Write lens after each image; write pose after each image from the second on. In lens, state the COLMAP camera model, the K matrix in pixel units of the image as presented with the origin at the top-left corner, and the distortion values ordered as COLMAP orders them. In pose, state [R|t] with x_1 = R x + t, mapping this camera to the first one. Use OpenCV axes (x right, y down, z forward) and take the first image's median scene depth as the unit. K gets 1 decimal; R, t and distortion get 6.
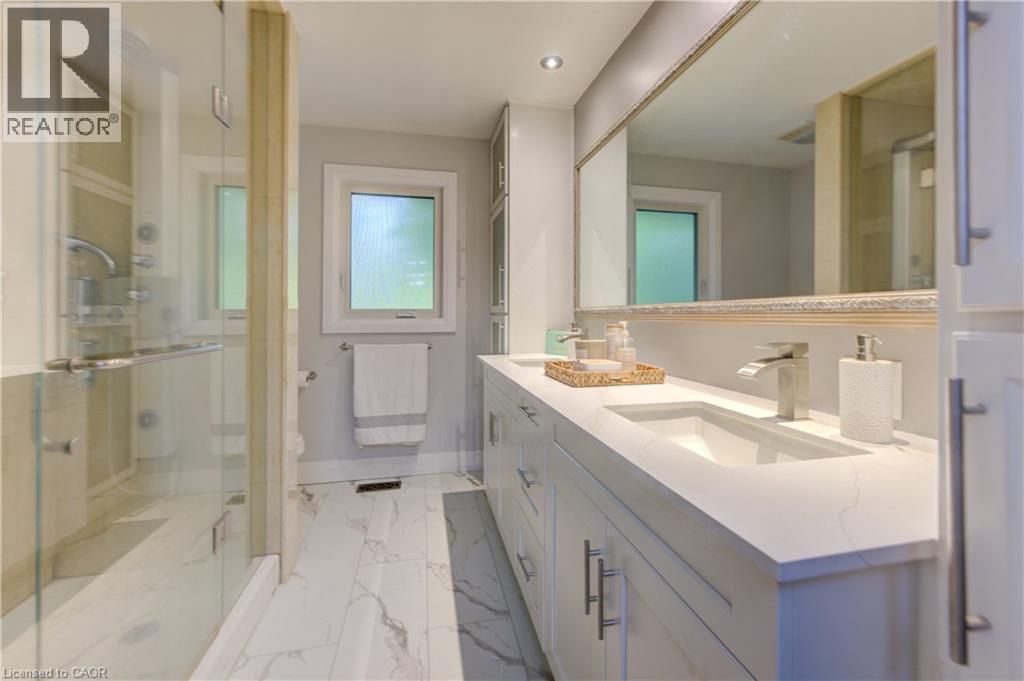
lens RADIAL K [[415.1, 0, 512.7], [0, 415.1, 319.7], [0, 0, 1]] dist [-0.000106, 0.000089]
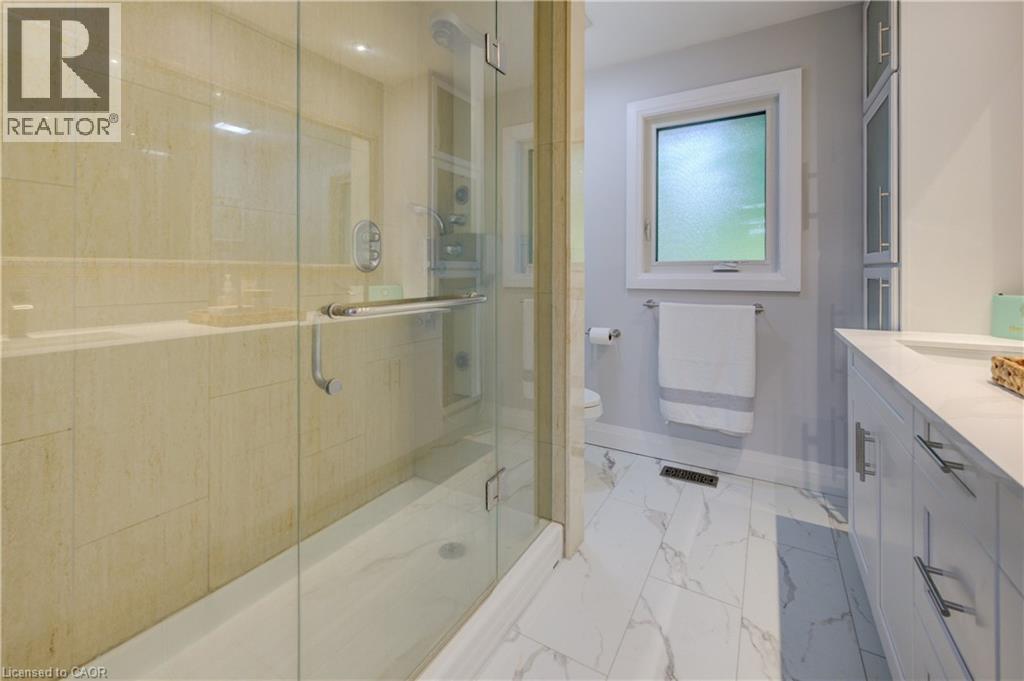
lens RADIAL K [[429.8, 0, 506.8], [0, 429.8, 270.0], [0, 0, 1]] dist [-0.000920, -0.000237]
pose [[0.724697, -0.003381, -0.689059, 0.006815], [-0.005439, 0.999929, -0.010627, 0.004092], [0.689046, 0.011449, 0.724627, 0.147782]]
